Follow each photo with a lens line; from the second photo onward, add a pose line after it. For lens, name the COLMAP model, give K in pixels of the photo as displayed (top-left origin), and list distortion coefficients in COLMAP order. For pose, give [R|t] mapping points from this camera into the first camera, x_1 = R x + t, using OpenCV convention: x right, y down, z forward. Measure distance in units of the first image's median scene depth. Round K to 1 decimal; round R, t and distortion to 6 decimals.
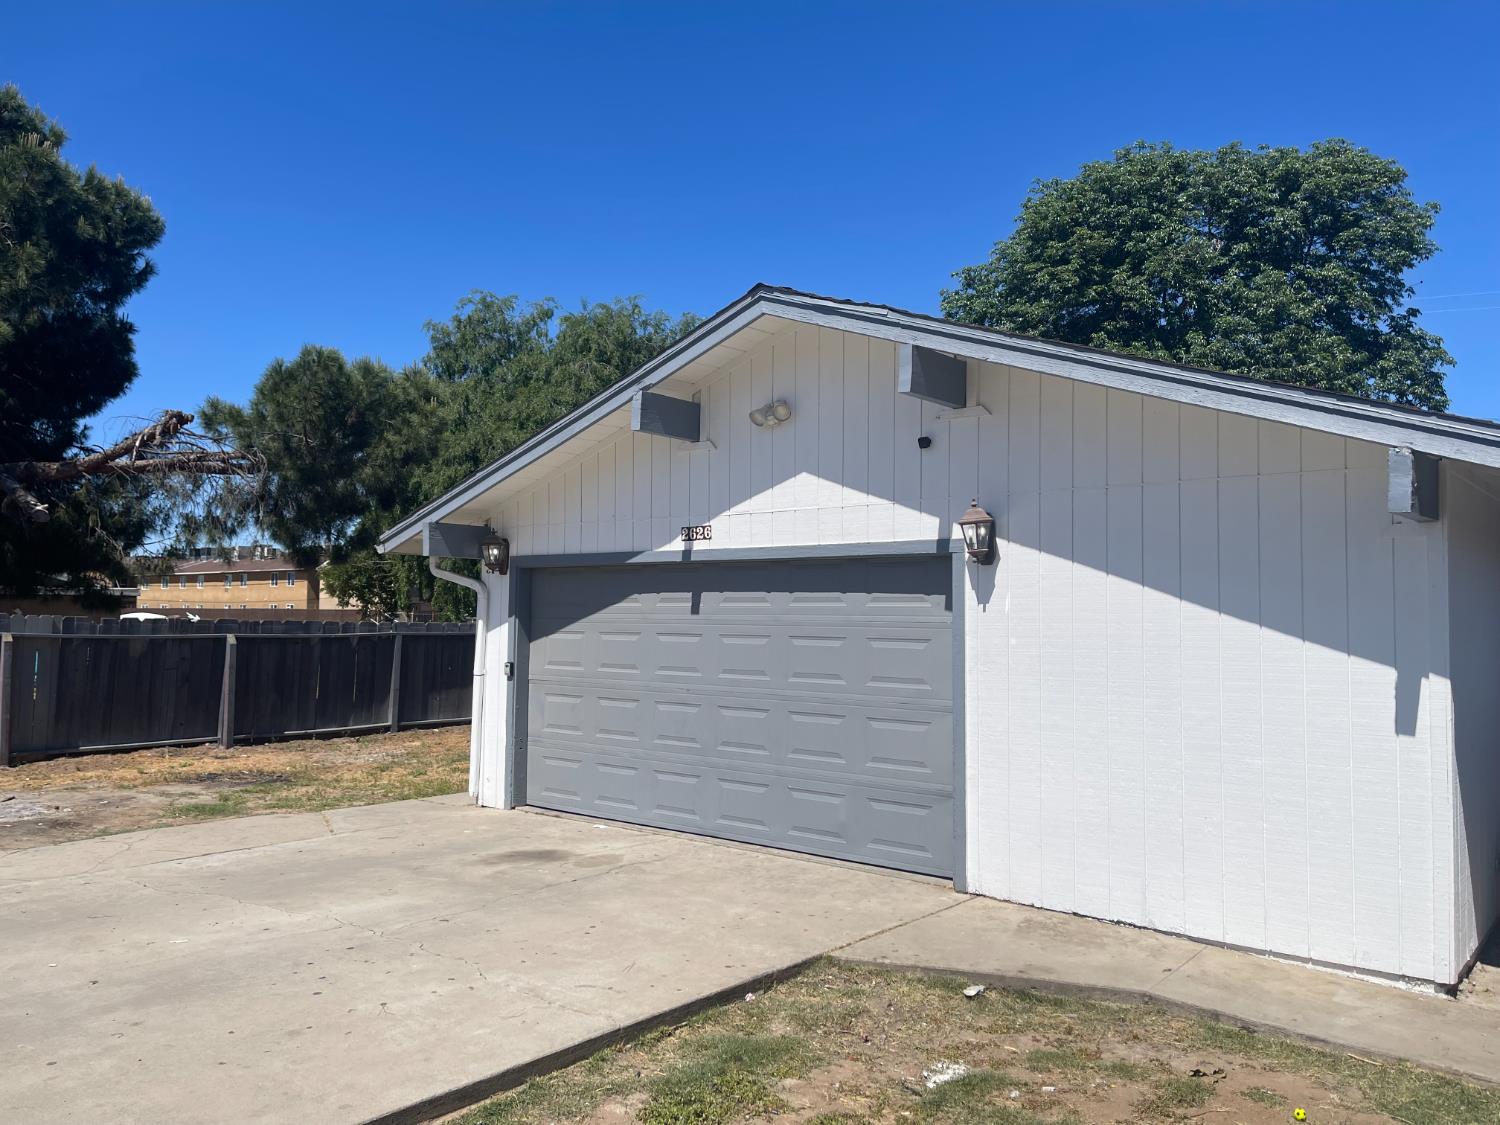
lens RADIAL K [[1126.7, 0, 759.2], [0, 1126.7, 563.5], [0, 0, 1]] dist [0.083209, -0.103842]
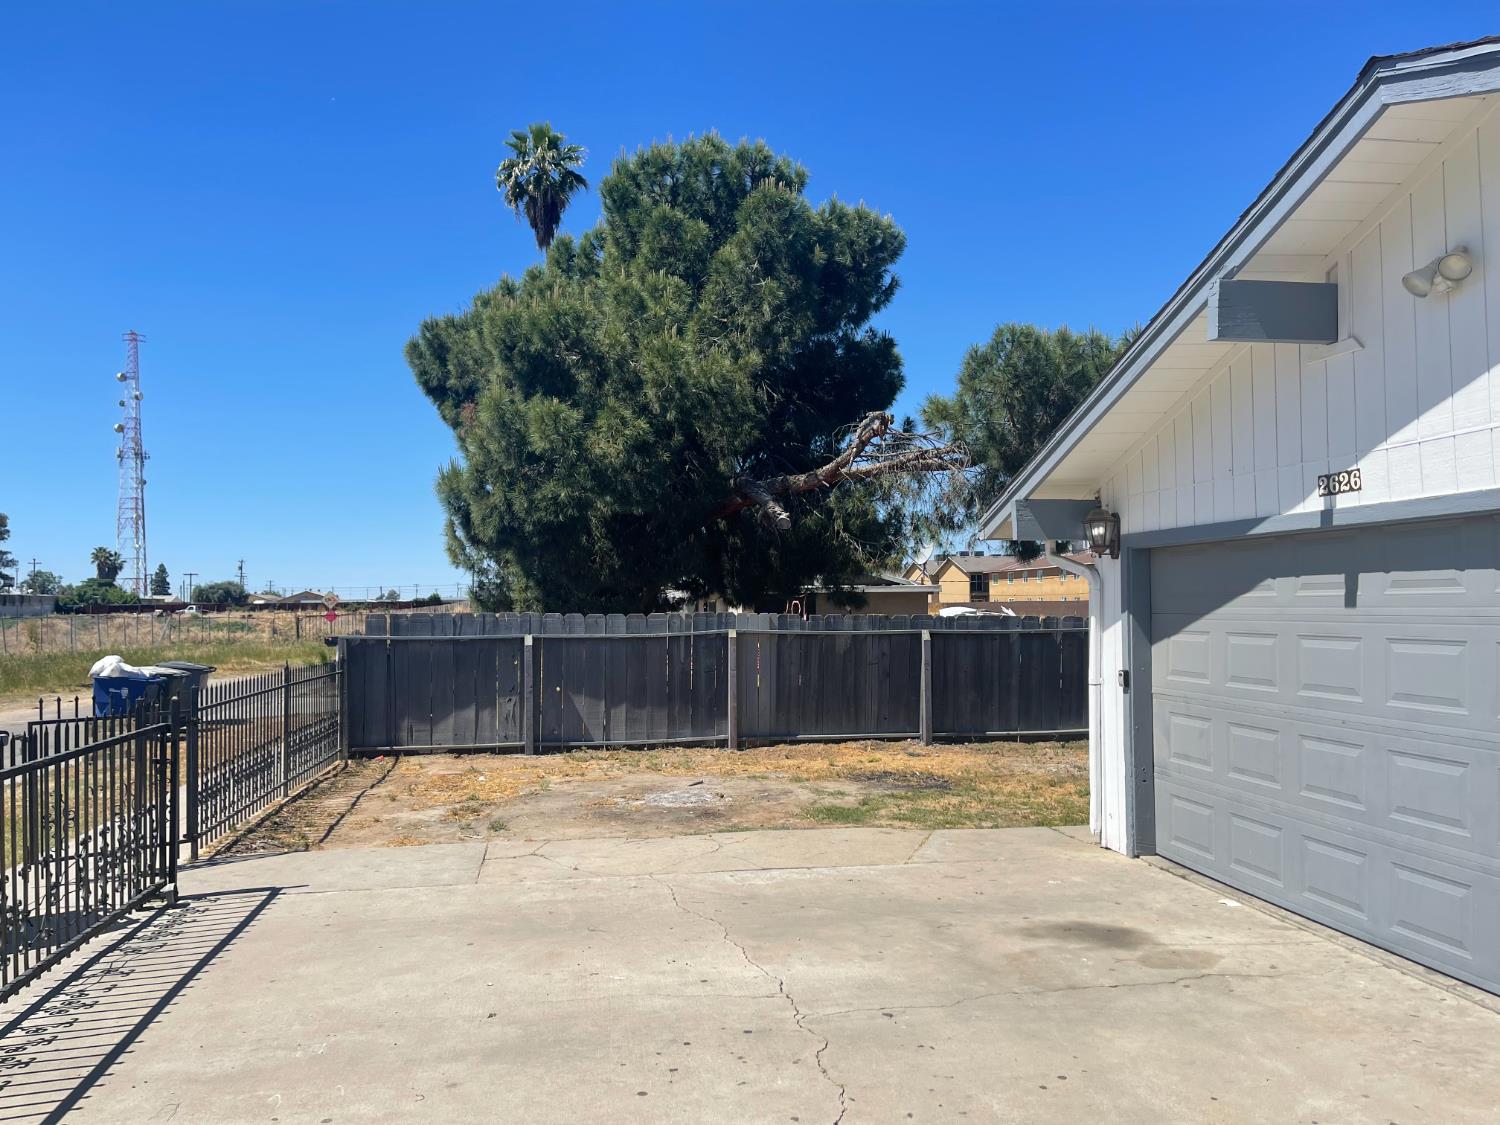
lens RADIAL K [[1134.3, 0, 746.7], [0, 1134.3, 574.1], [0, 0, 1]] dist [0.094921, -0.131133]
pose [[0.750193, -0.034426, -0.660322, 0.106302], [0.046444, 0.998921, 0.000686, 0.008030], [0.659586, -0.031183, 0.750982, 0.228817]]
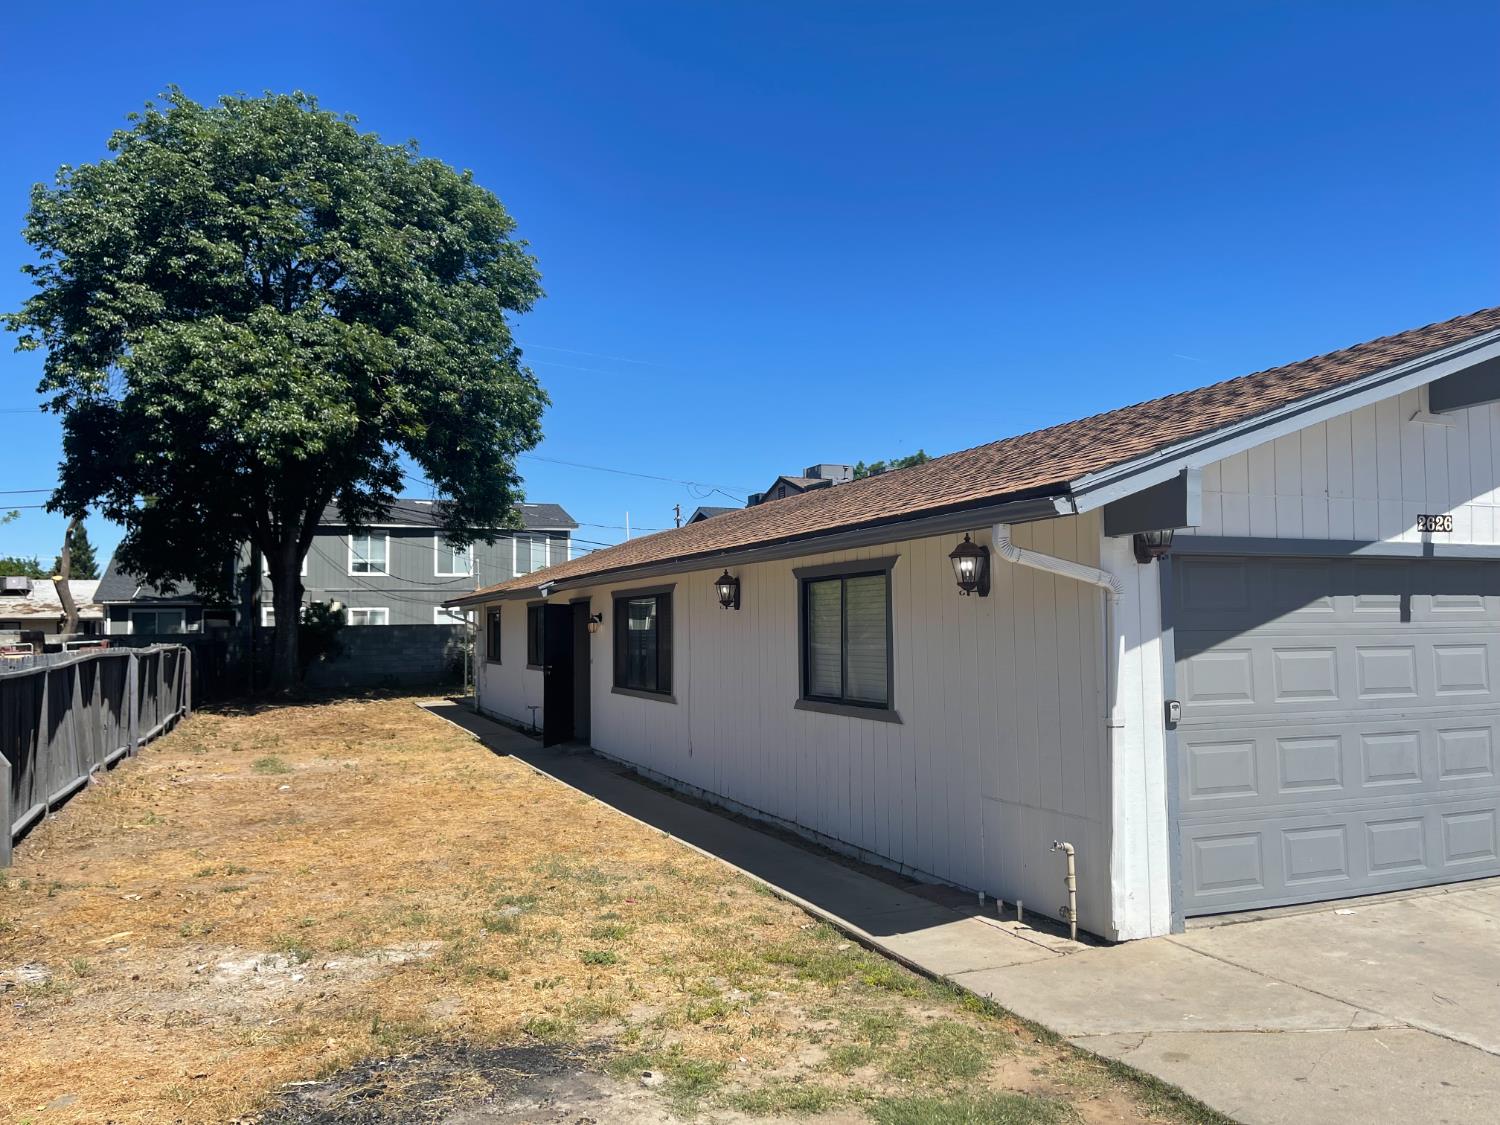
lens RADIAL K [[1129.1, 0, 741.5], [0, 1129.1, 563.7], [0, 0, 1]] dist [0.101090, -0.134818]
pose [[0.479150, 0.036746, 0.876963, -0.881059], [-0.025597, 0.999283, -0.027886, 0.033326], [-0.877360, -0.009086, 0.479747, 0.880715]]
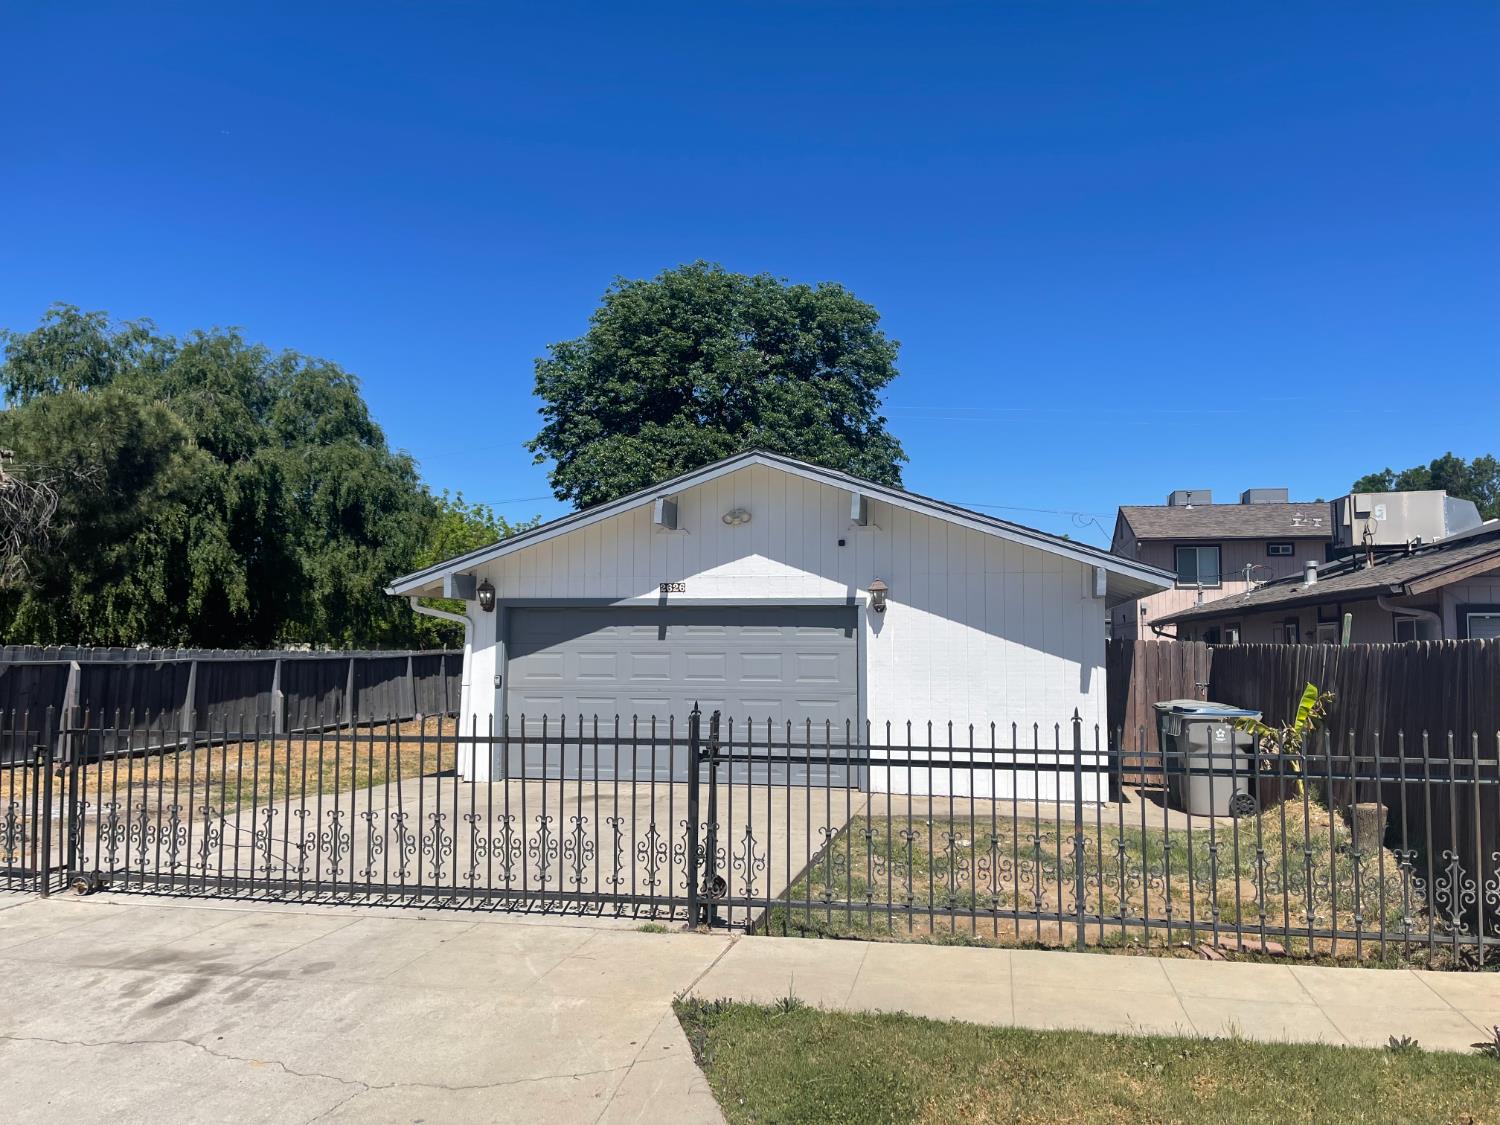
lens RADIAL K [[1115.7, 0, 744.4], [0, 1115.7, 584.7], [0, 0, 1]] dist [0.108759, -0.134222]
pose [[0.889113, 0.021743, 0.457171, -0.568647], [-0.018528, 0.999762, -0.011515, -0.013159], [-0.457313, 0.001768, 0.889304, -0.351509]]
